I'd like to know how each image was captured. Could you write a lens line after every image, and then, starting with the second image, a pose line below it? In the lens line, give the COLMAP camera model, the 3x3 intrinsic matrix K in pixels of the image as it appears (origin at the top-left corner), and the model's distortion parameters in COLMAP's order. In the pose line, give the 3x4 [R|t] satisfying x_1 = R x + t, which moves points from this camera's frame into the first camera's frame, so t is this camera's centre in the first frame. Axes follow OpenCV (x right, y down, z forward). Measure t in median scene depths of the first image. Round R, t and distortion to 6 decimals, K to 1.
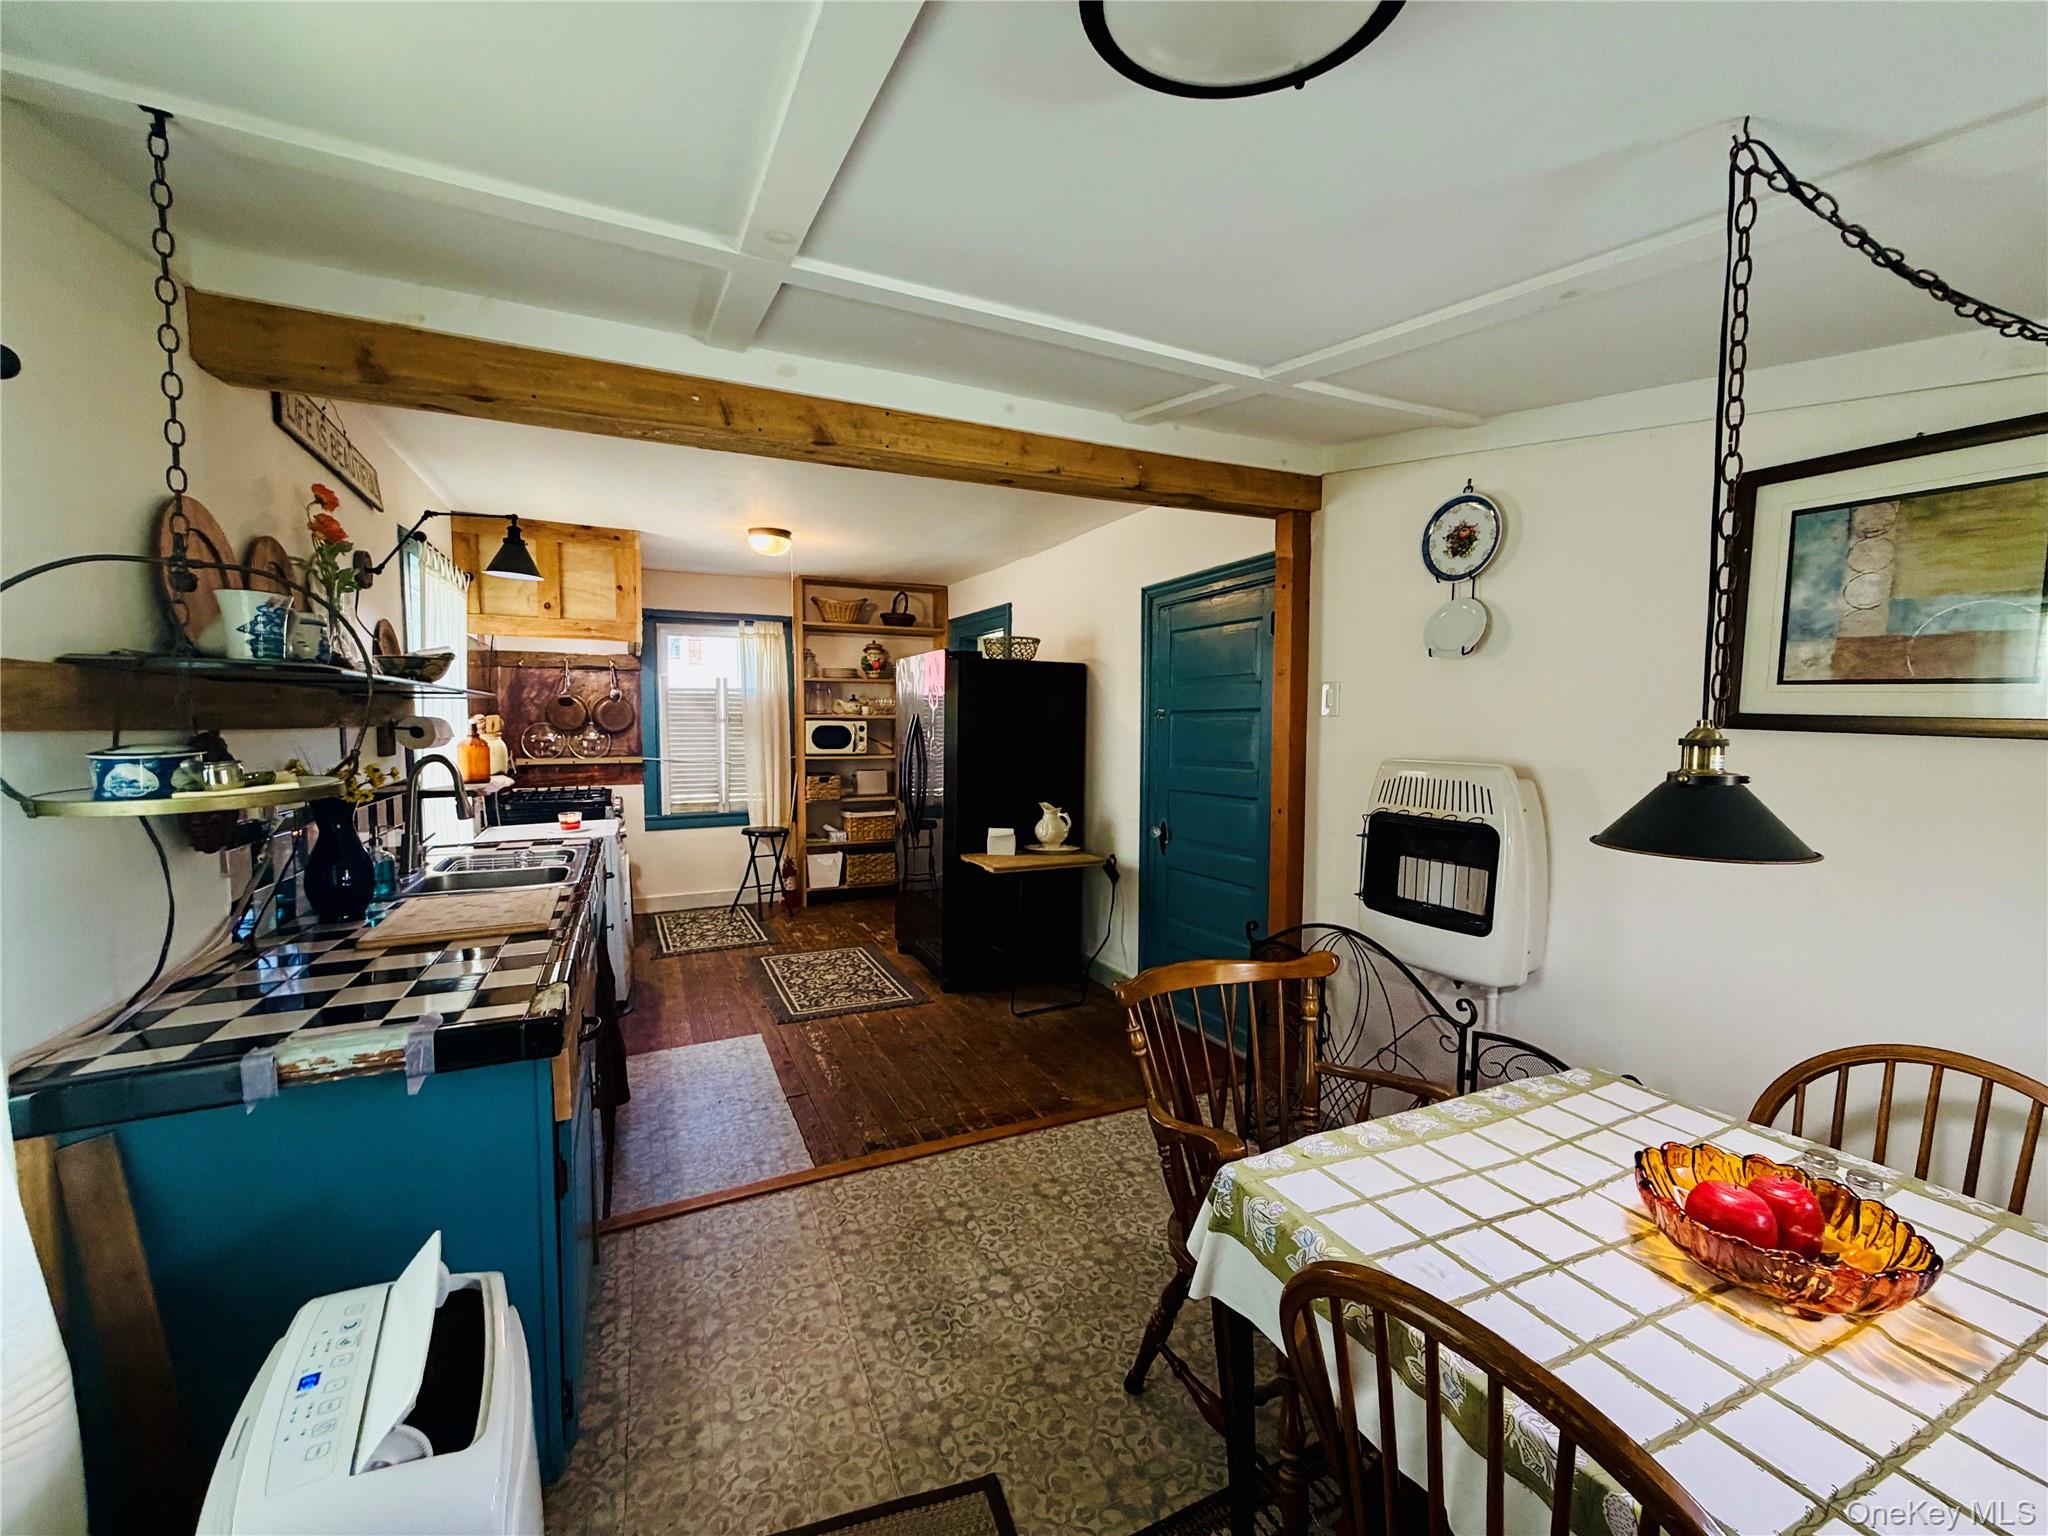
lens RADIAL K [[815.1, 0, 1018.5], [0, 815.1, 767.3], [0, 0, 1]] dist [0.000114, 0.000201]
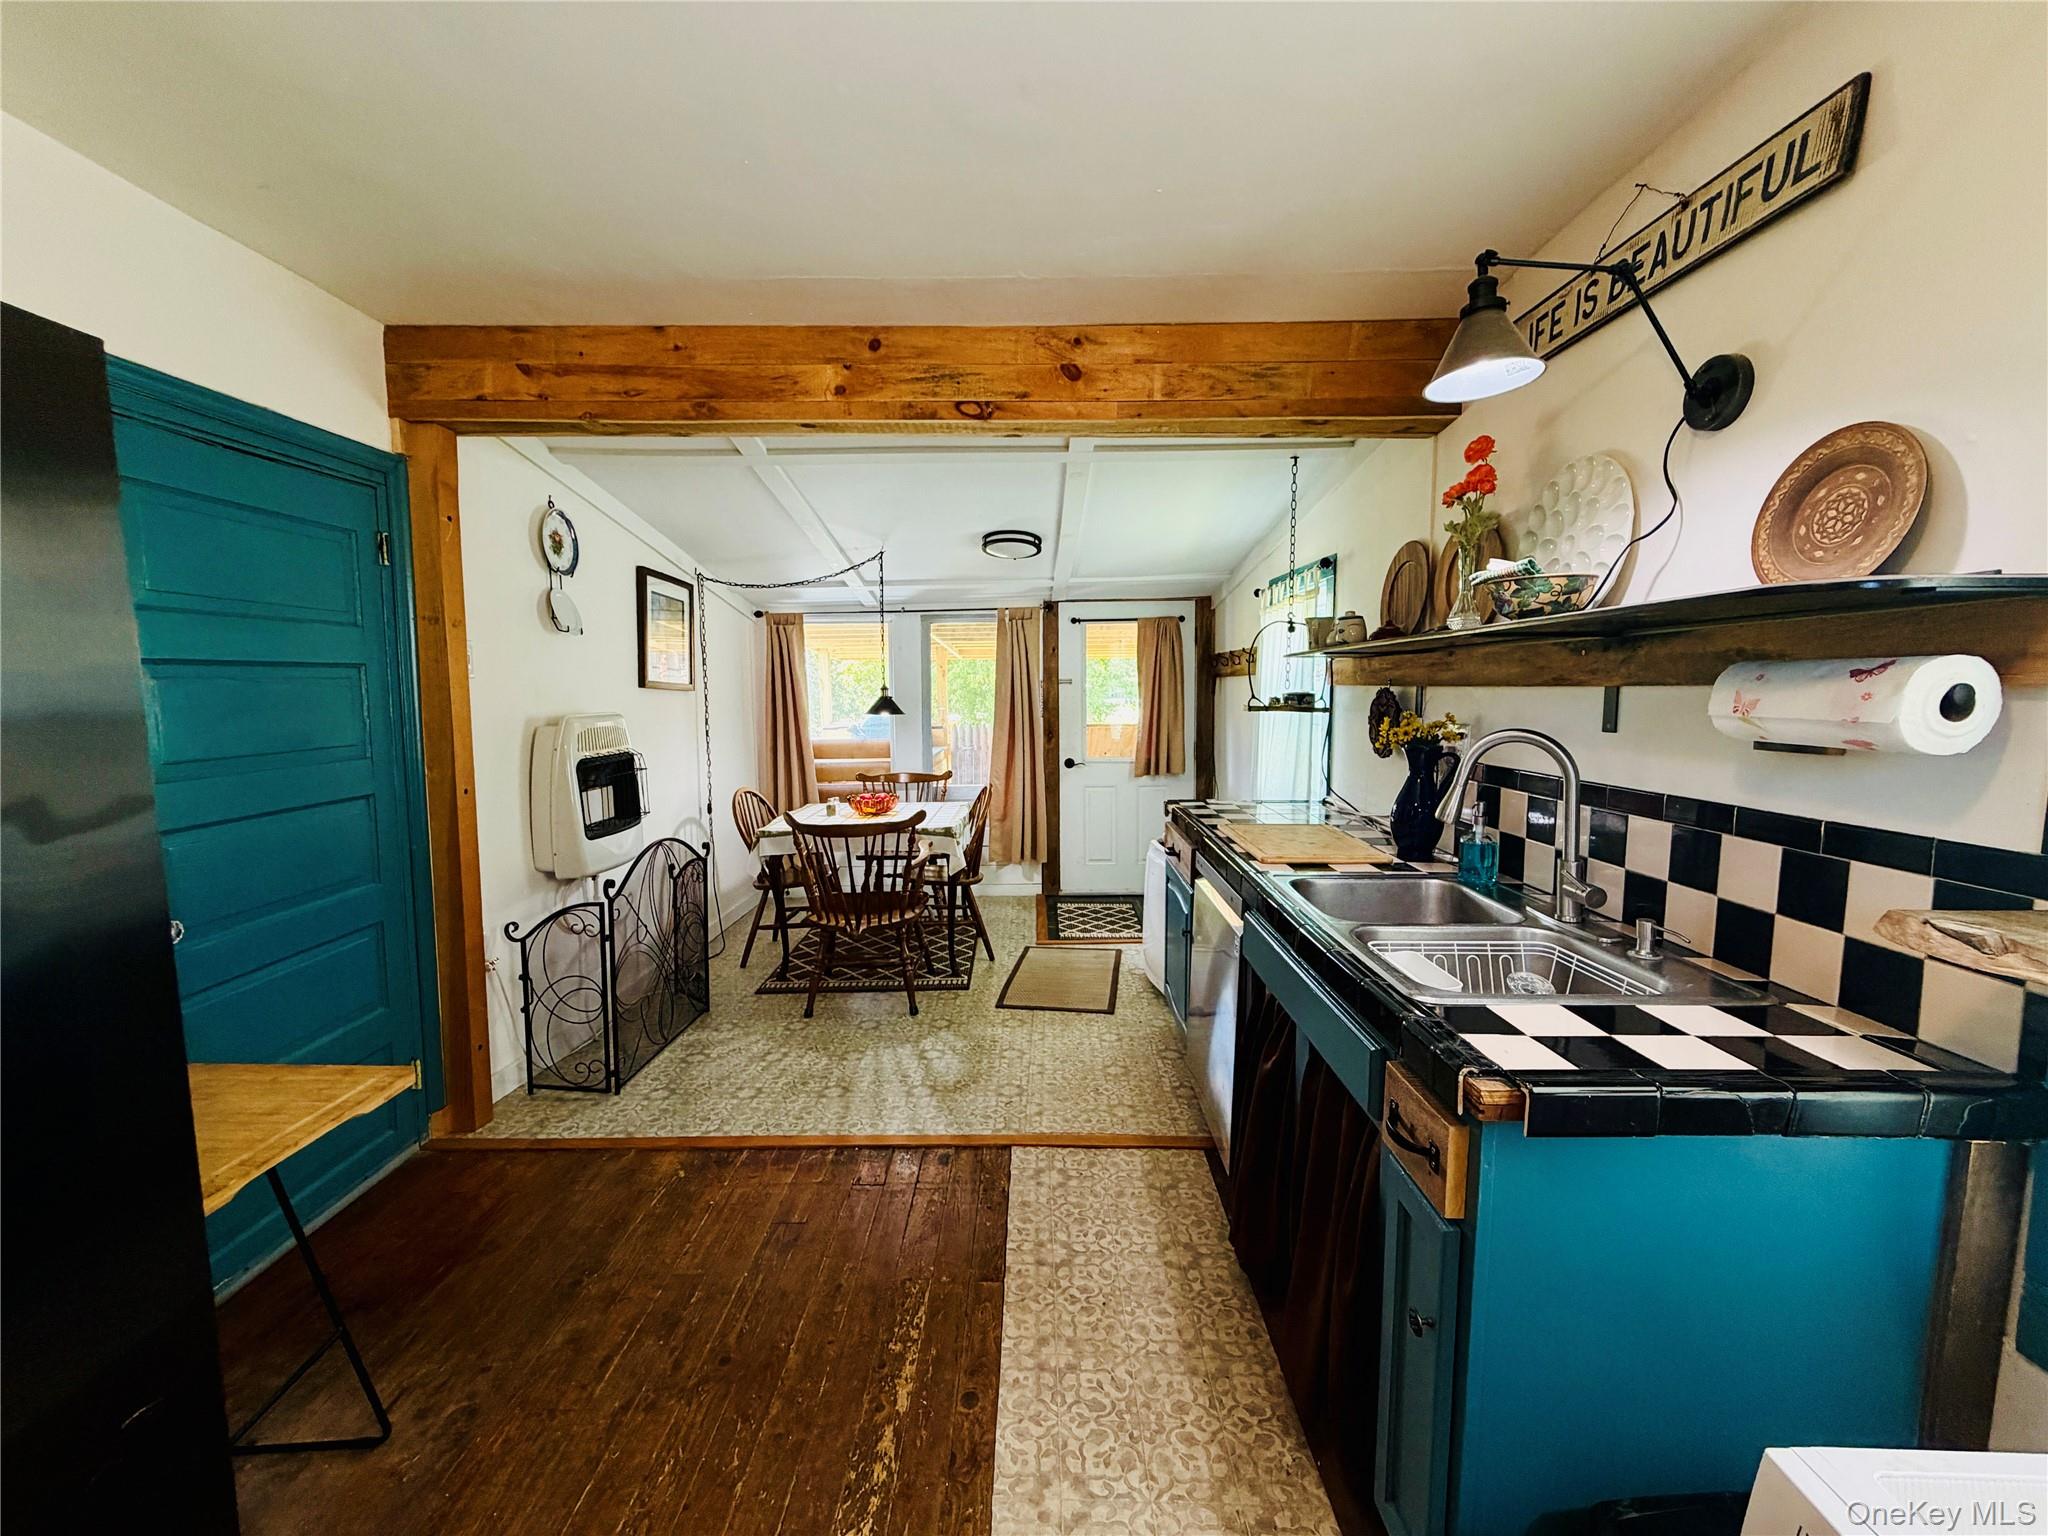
lens RADIAL K [[815.1, 0, 1018.5], [0, 815.1, 767.3], [0, 0, 1]] dist [0.000114, 0.000201]
pose [[-0.893970, -0.038589, 0.446462, -0.693948], [0.032879, 0.987952, 0.151227, -0.097956], [-0.446919, 0.149872, -0.881931, 1.848131]]
